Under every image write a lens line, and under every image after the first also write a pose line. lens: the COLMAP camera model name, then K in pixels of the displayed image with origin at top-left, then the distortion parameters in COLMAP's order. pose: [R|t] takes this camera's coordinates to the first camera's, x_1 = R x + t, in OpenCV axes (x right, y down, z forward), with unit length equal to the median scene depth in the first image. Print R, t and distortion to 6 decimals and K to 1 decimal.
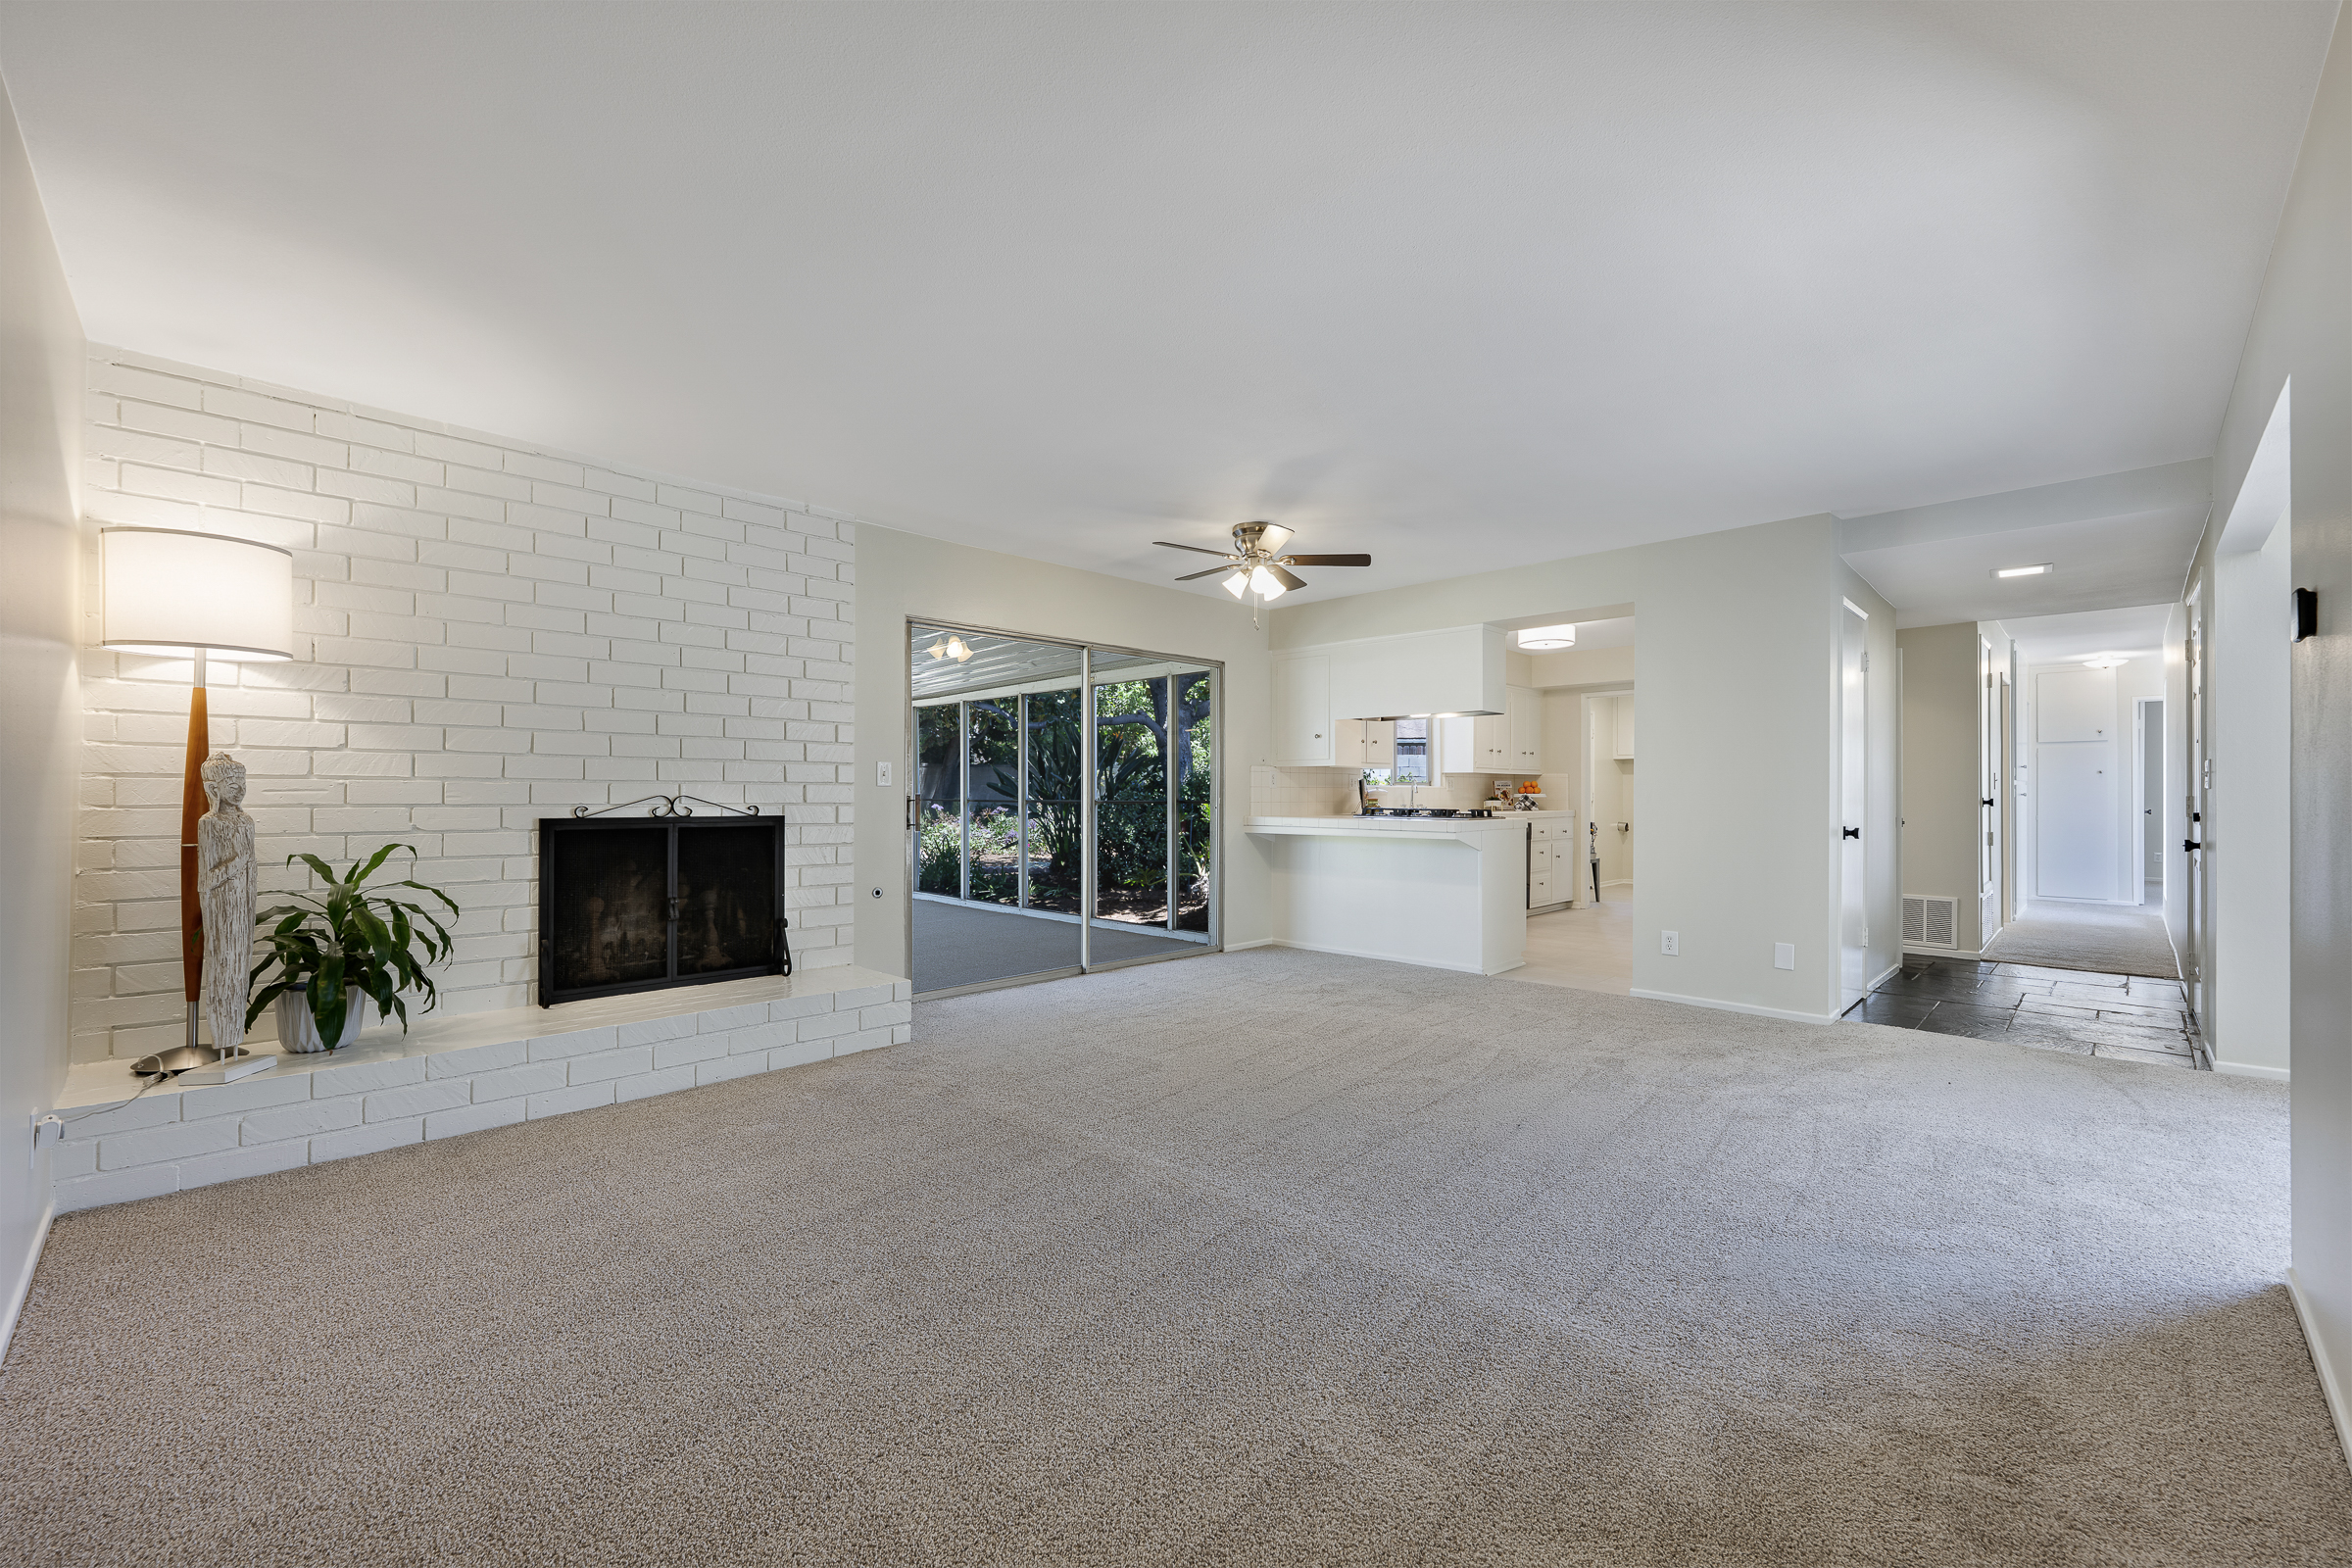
lens RADIAL K [[951.3, 0, 1178.4], [0, 951.3, 789.4], [0, 0, 1]] dist [-0.001634, -0.000081]
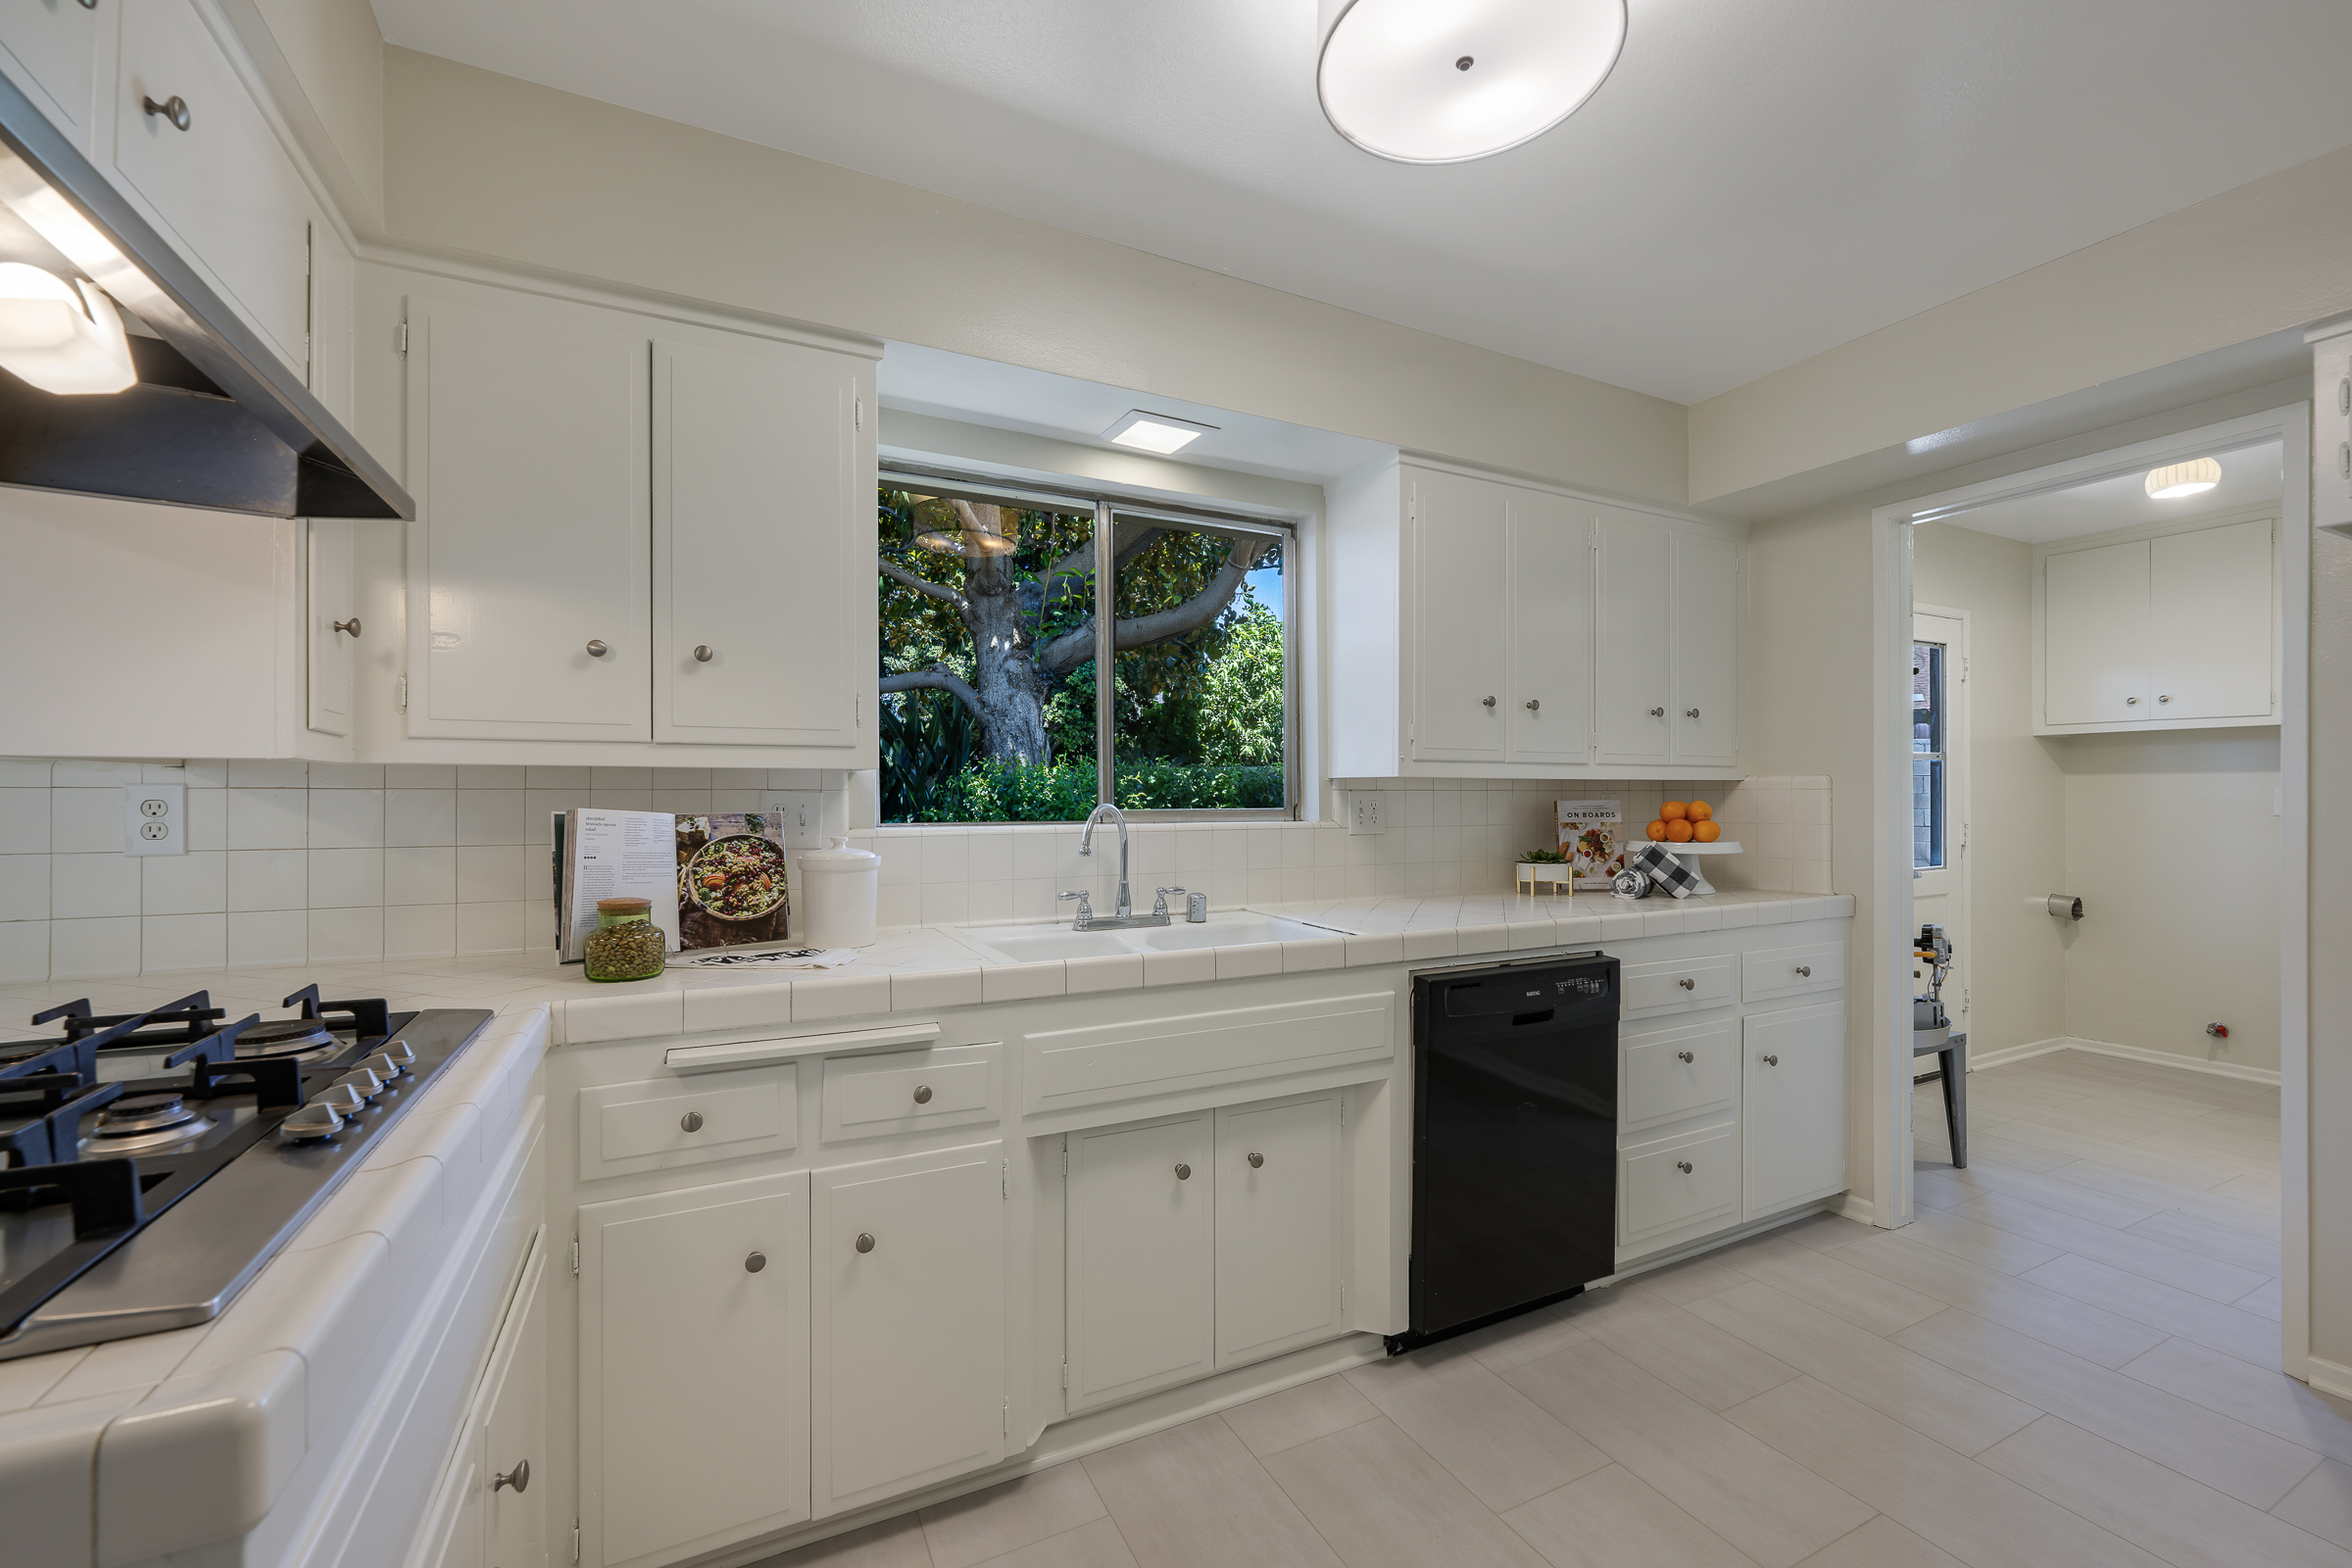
lens RADIAL K [[947.8, 0, 1172.5], [0, 947.8, 798.6], [0, 0, 1]] dist [0.001514, 0.000569]
pose [[0.946318, -0.003559, -0.323216, 0.407276], [0.004787, 0.999984, 0.003005, -0.014962], [0.323200, -0.004391, 0.946320, 0.845487]]
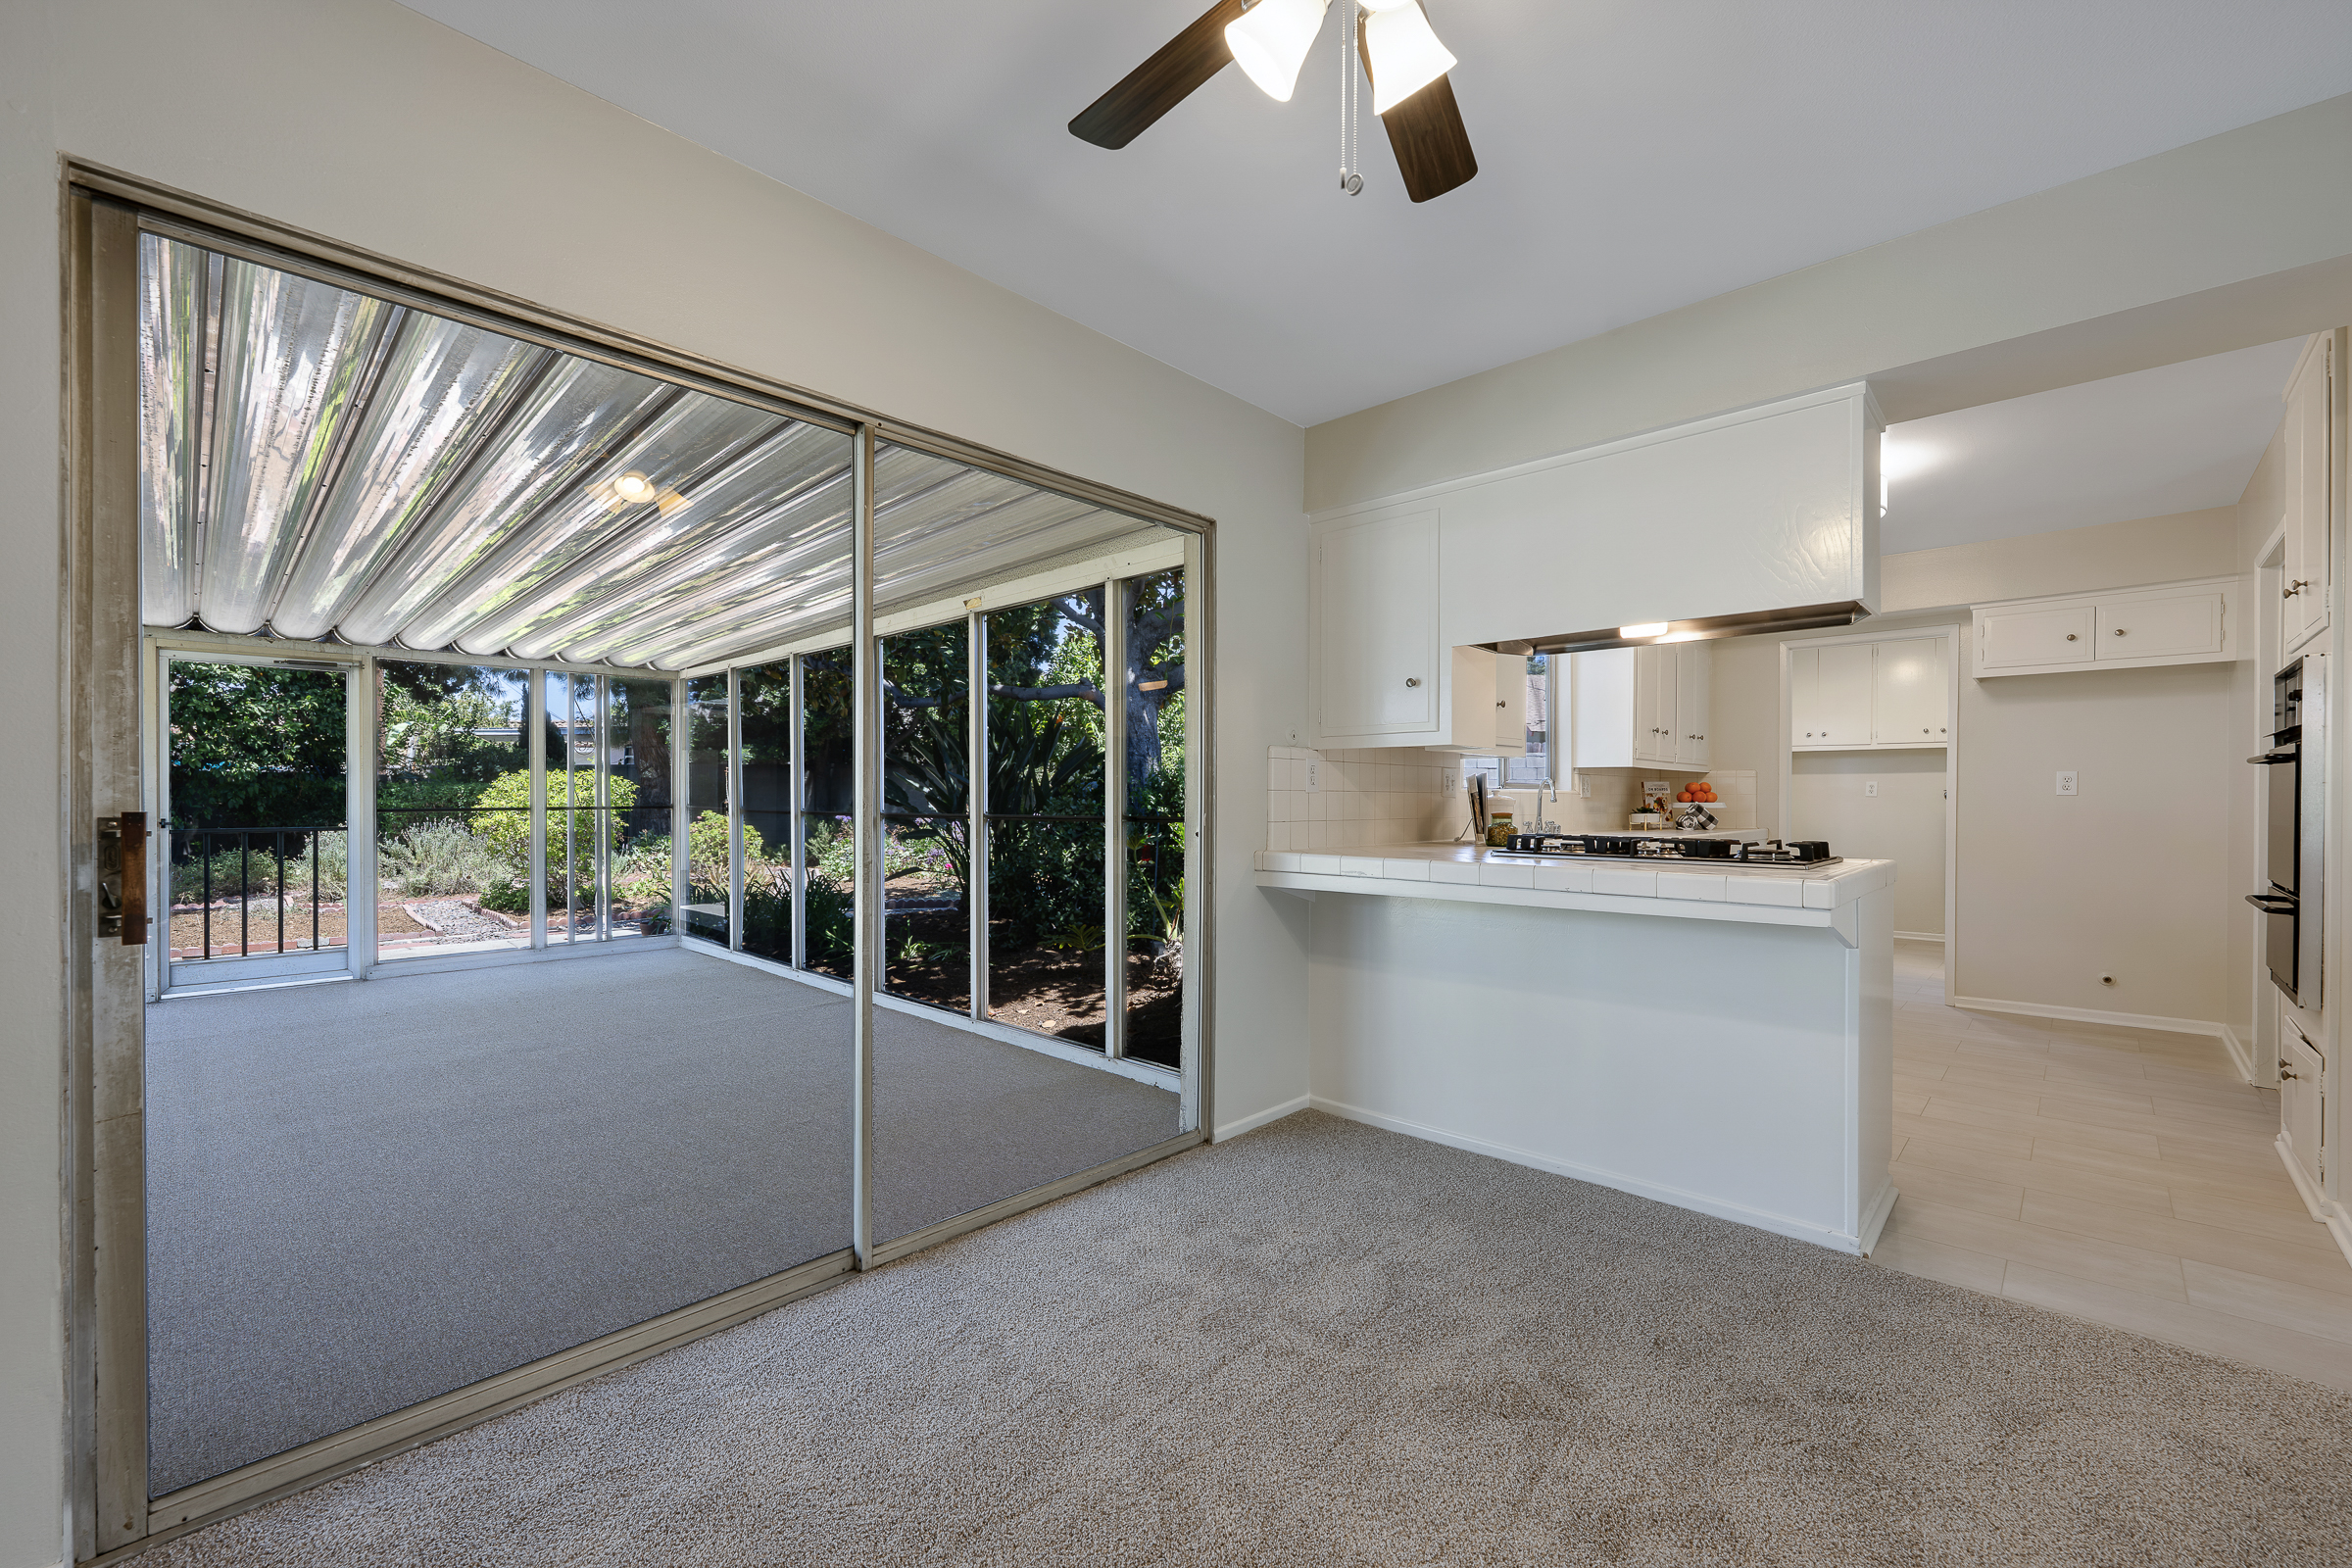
lens RADIAL K [[947.8, 0, 1172.5], [0, 947.8, 798.6], [0, 0, 1]] dist [0.001514, 0.000569]
pose [[0.999797, 0.000698, 0.020122, 0.017373], [-0.000768, 0.999994, 0.003487, -0.000034], [-0.020119, -0.003502, 0.999791, 0.508021]]
